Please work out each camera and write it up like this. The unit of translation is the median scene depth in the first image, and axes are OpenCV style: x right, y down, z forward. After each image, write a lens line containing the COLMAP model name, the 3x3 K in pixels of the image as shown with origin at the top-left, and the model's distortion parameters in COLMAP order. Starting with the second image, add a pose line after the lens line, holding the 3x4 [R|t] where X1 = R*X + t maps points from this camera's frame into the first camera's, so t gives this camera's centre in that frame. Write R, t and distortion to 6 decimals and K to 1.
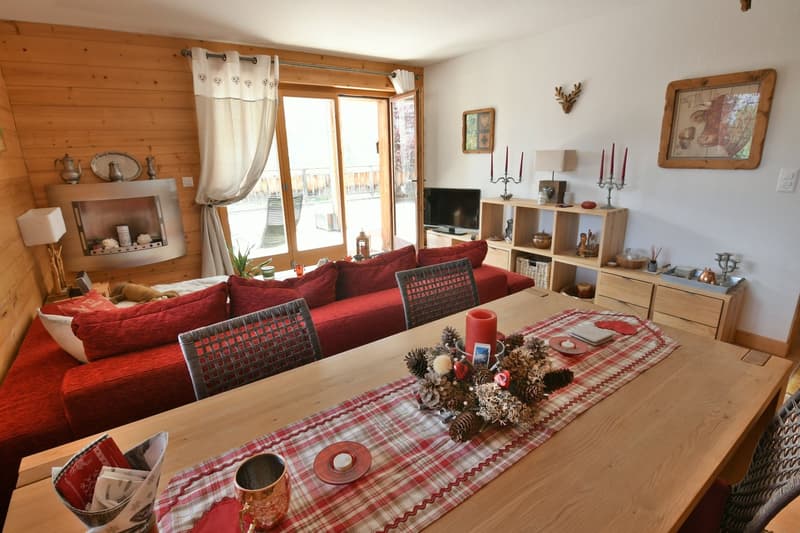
lens RADIAL K [[389.8, 0, 400.0], [0, 389.8, 266.5], [0, 0, 1]] dist [-0.034768, -0.000546]
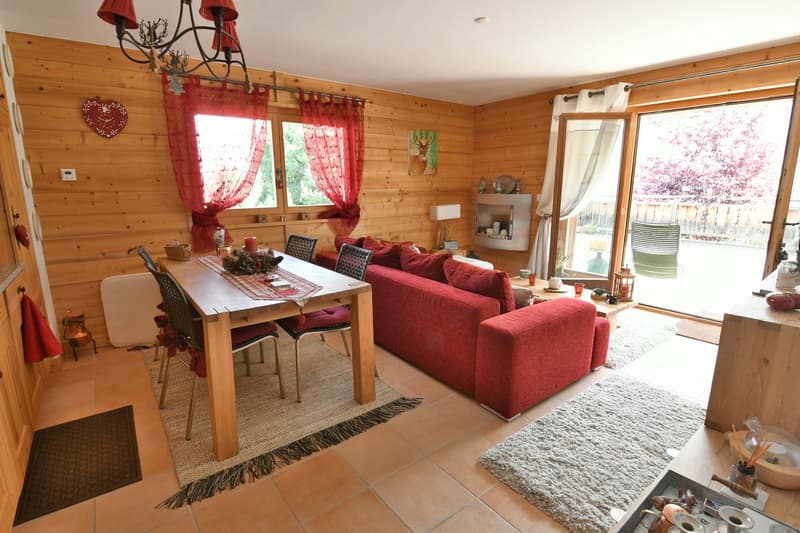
lens RADIAL K [[389.8, 0, 400.0], [0, 389.8, 266.5], [0, 0, 1]] dist [-0.034768, -0.000546]
pose [[0.034117, 0.225227, -0.973709, 0.840720], [-0.268006, 0.940654, 0.208190, -0.156622], [0.962813, 0.253856, 0.092455, 0.511152]]
